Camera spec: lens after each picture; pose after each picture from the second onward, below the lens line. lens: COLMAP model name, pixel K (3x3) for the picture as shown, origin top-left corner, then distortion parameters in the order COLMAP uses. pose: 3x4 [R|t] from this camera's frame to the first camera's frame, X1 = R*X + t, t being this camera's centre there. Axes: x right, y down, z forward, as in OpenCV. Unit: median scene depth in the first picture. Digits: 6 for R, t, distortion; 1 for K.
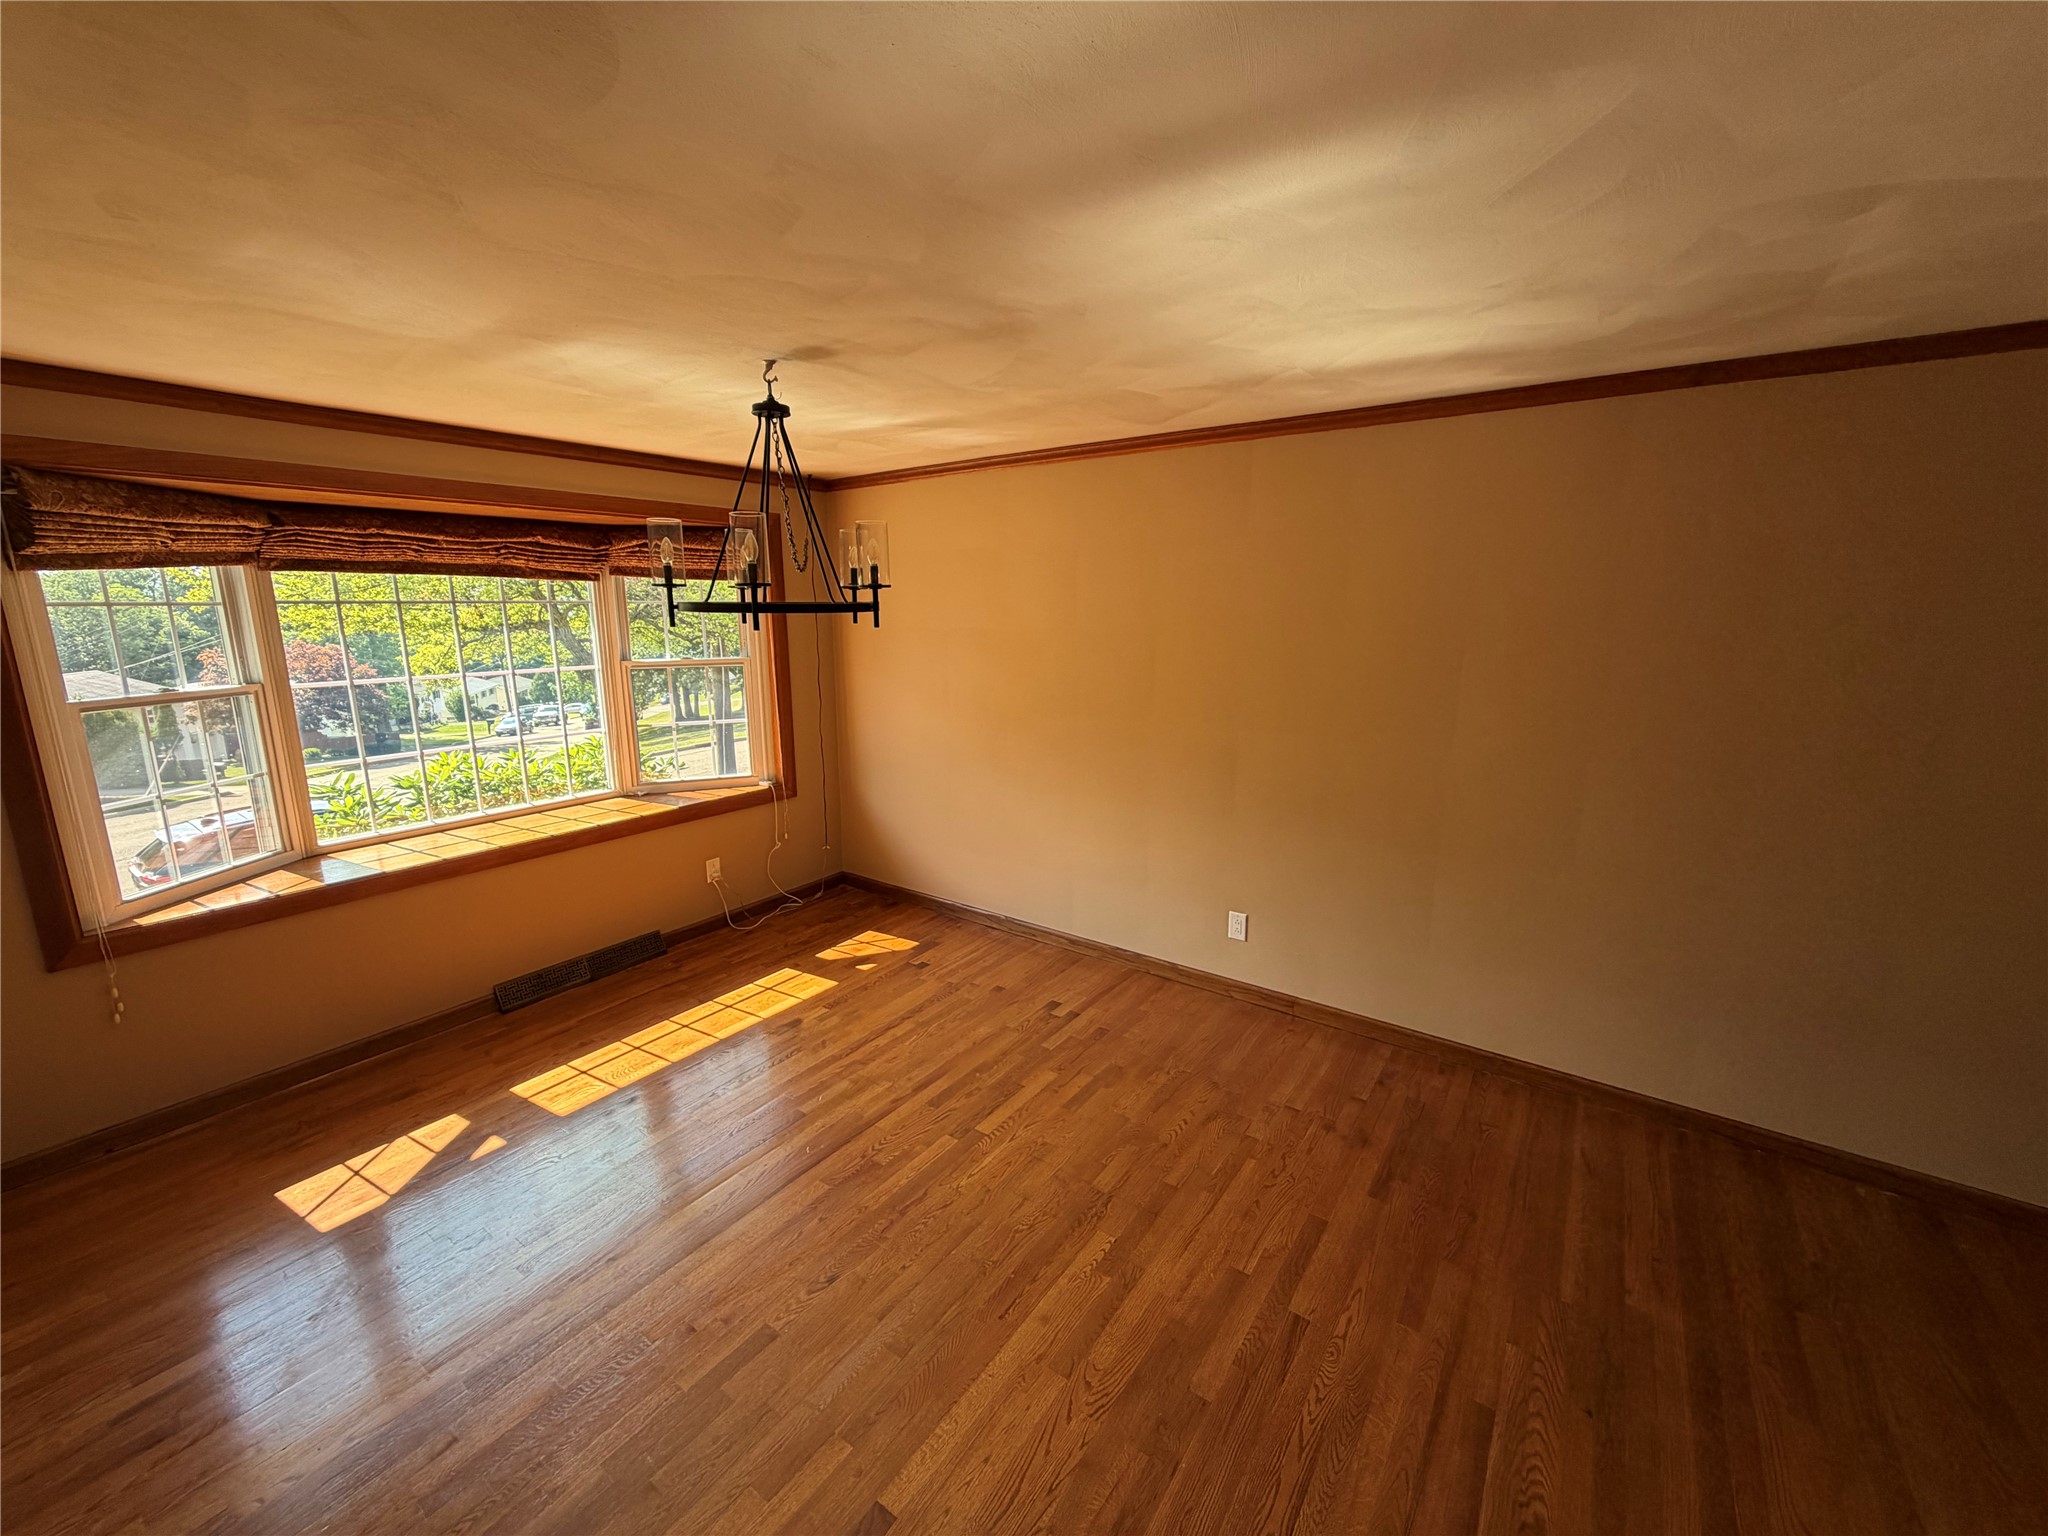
lens RADIAL K [[815.2, 0, 1020.0], [0, 815.2, 765.4], [0, 0, 1]] dist [-0.001283, 0.000452]
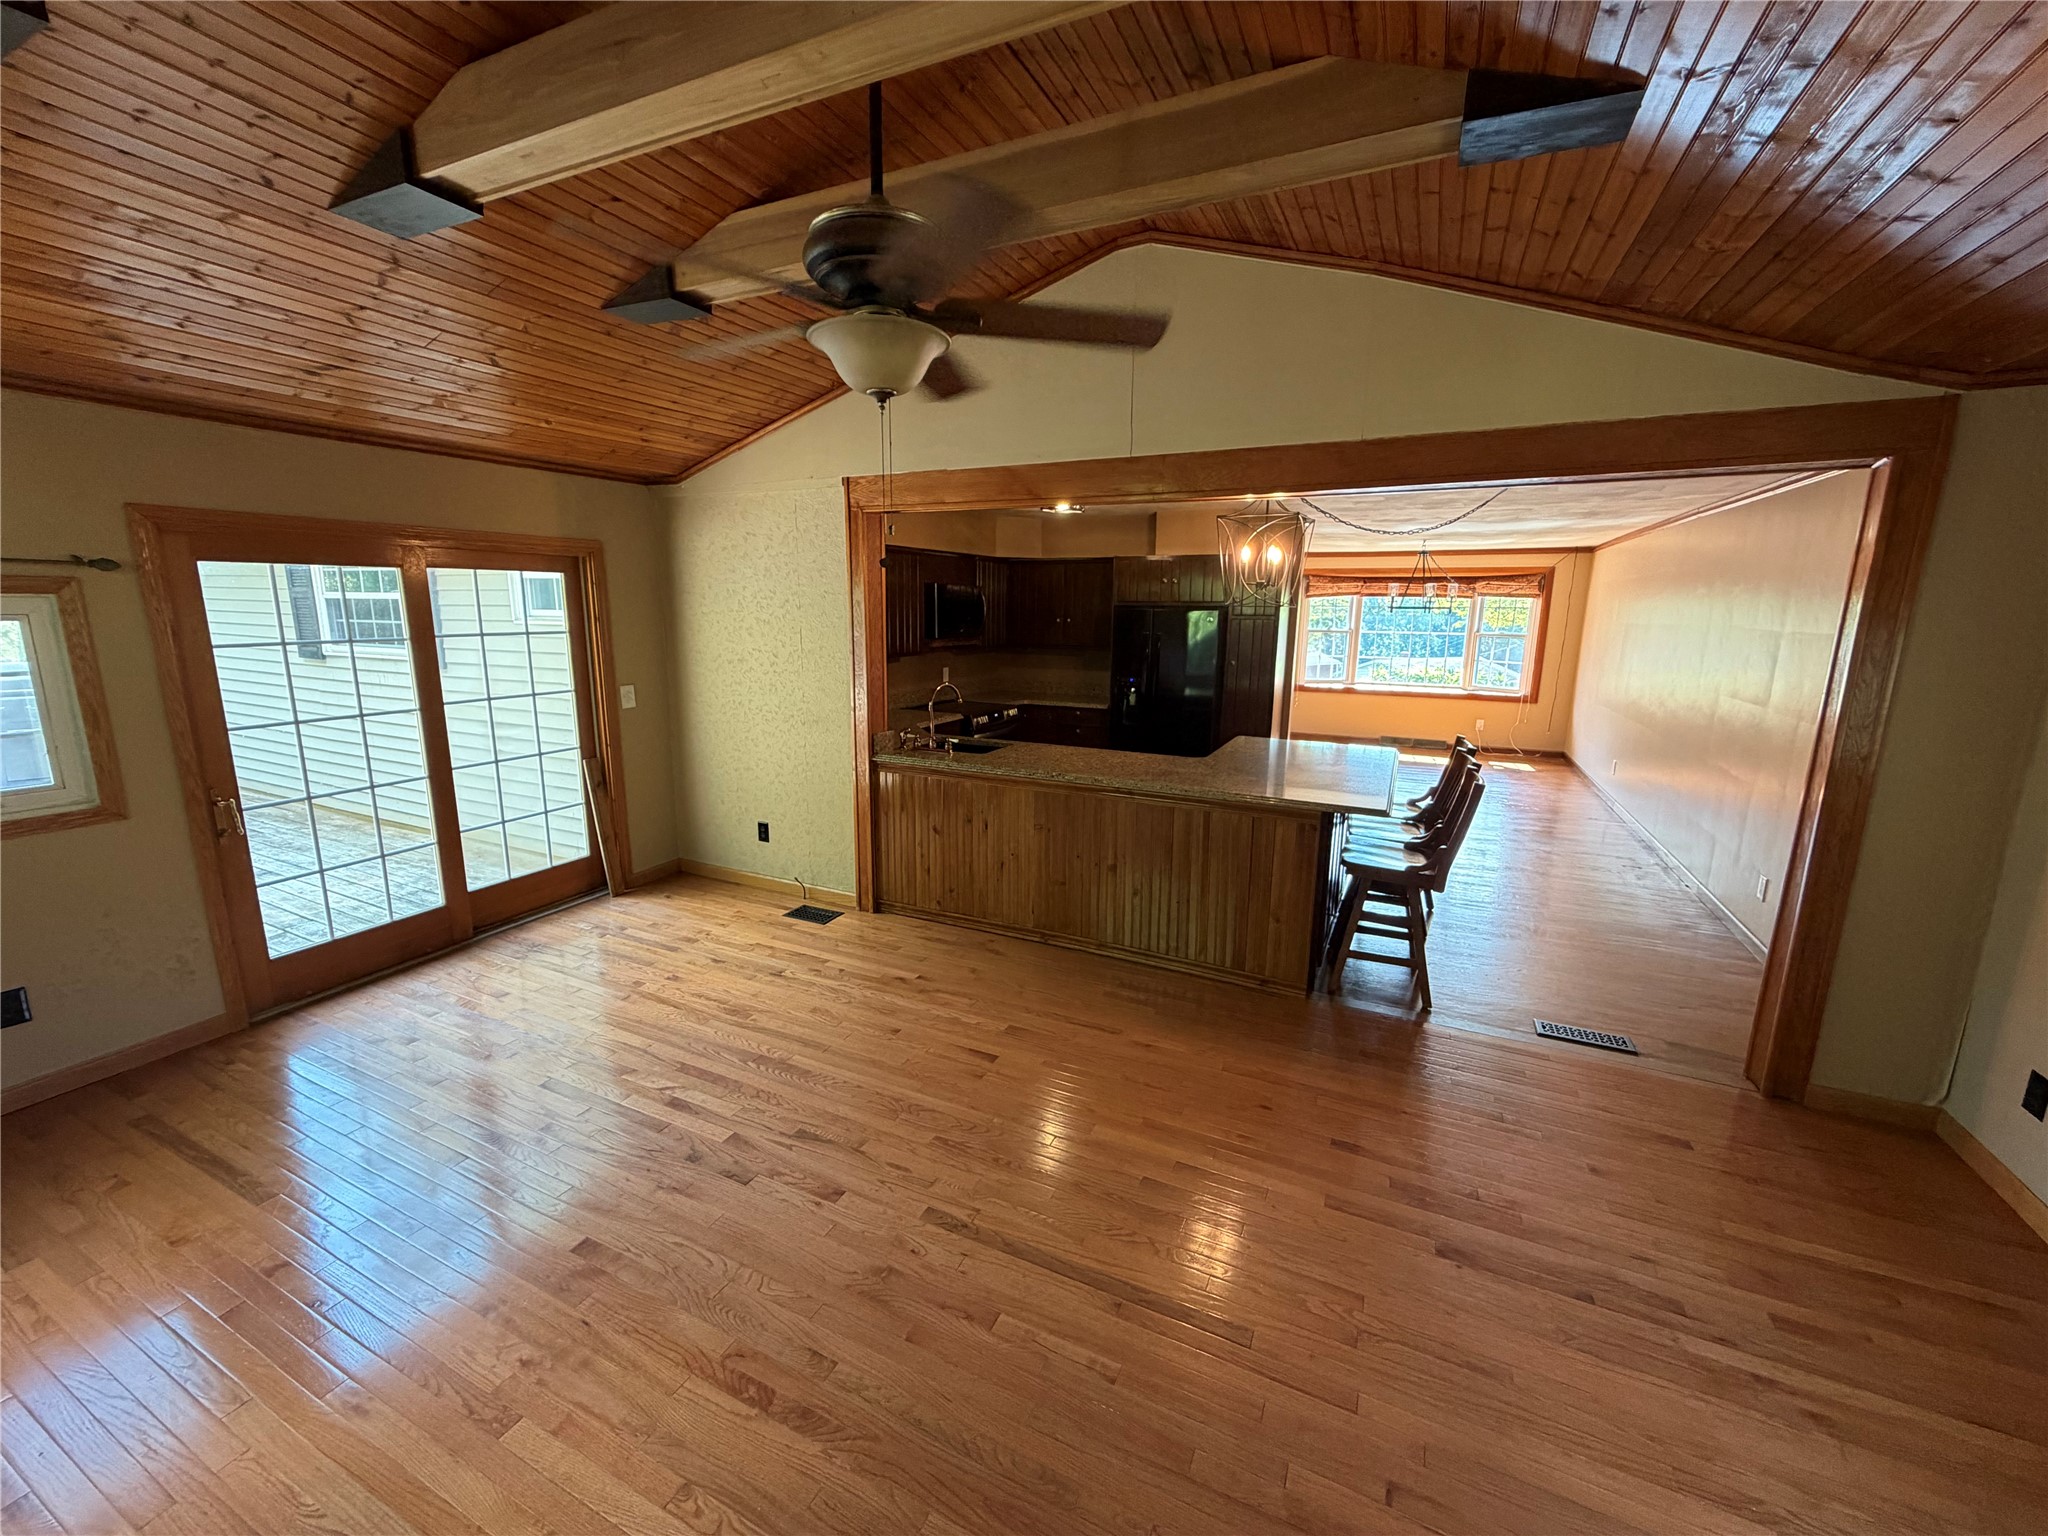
lens RADIAL K [[815.2, 0, 1014.0], [0, 815.2, 765.0], [0, 0, 1]] dist [-0.001283, 0.000452]
pose [[0.177421, 0.193994, -0.964825, 2.438484], [-0.207656, 0.965686, 0.155981, 0.227600], [0.961977, 0.172678, 0.211617, -1.081326]]
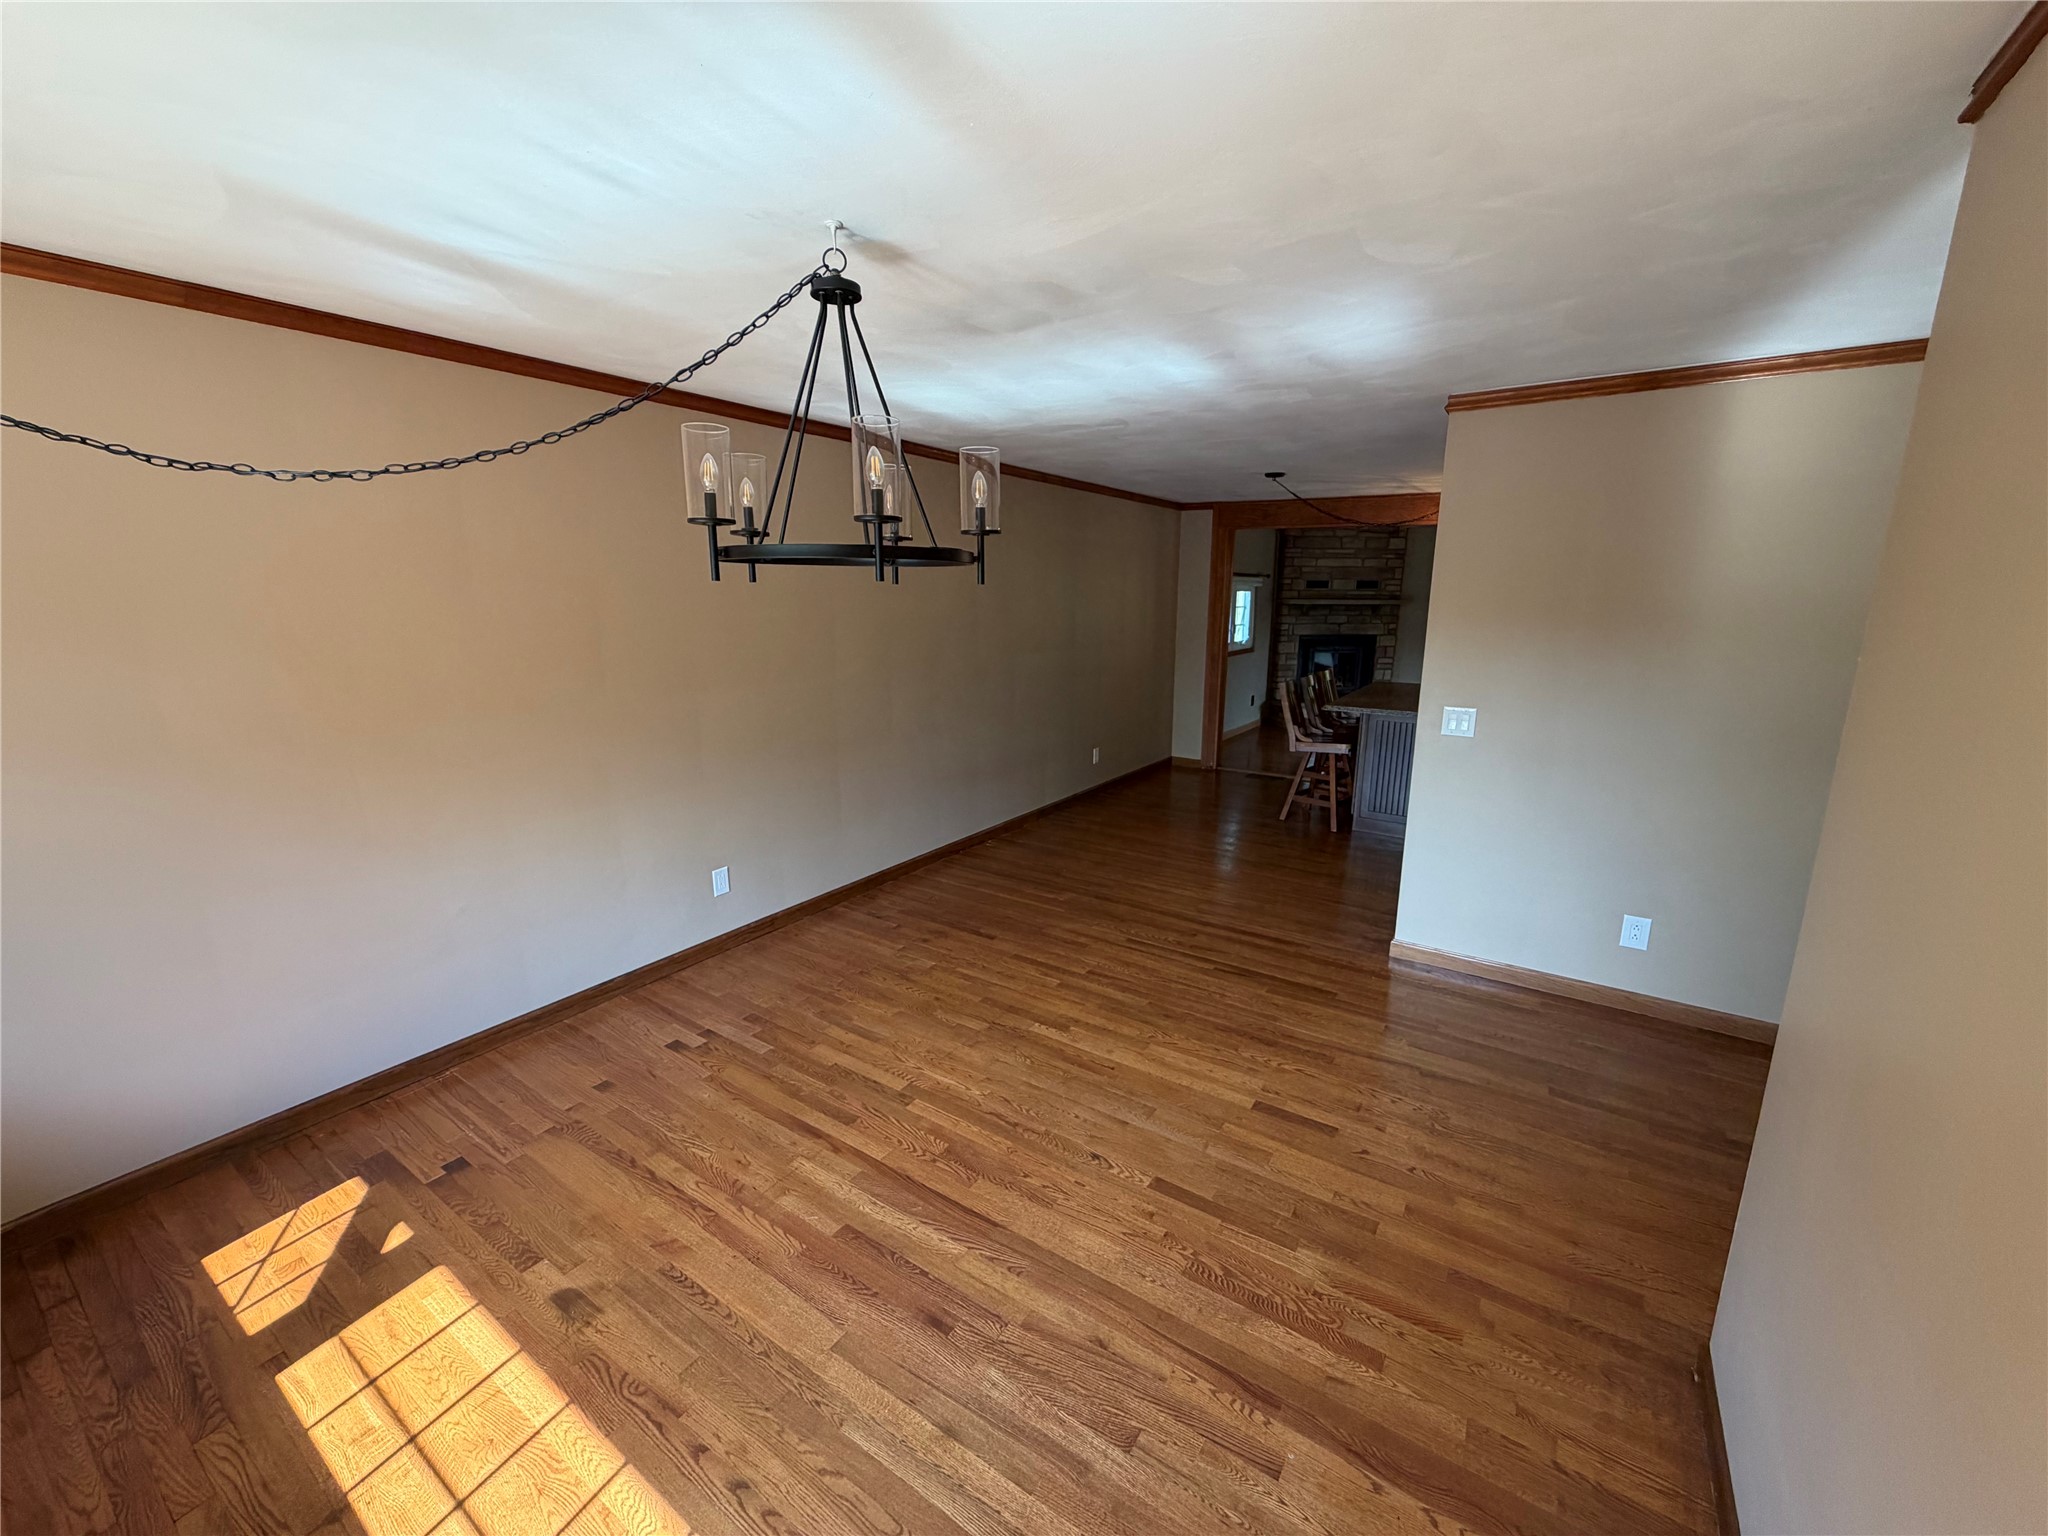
lens RADIAL K [[815.2, 0, 1016.9], [0, 815.2, 769.0], [0, 0, 1]] dist [-0.001283, 0.000452]
pose [[-0.035264, -0.216526, 0.975640, -0.906693], [0.194112, 0.956171, 0.219222, -0.118376], [-0.980345, 0.197114, 0.008312, 0.734957]]
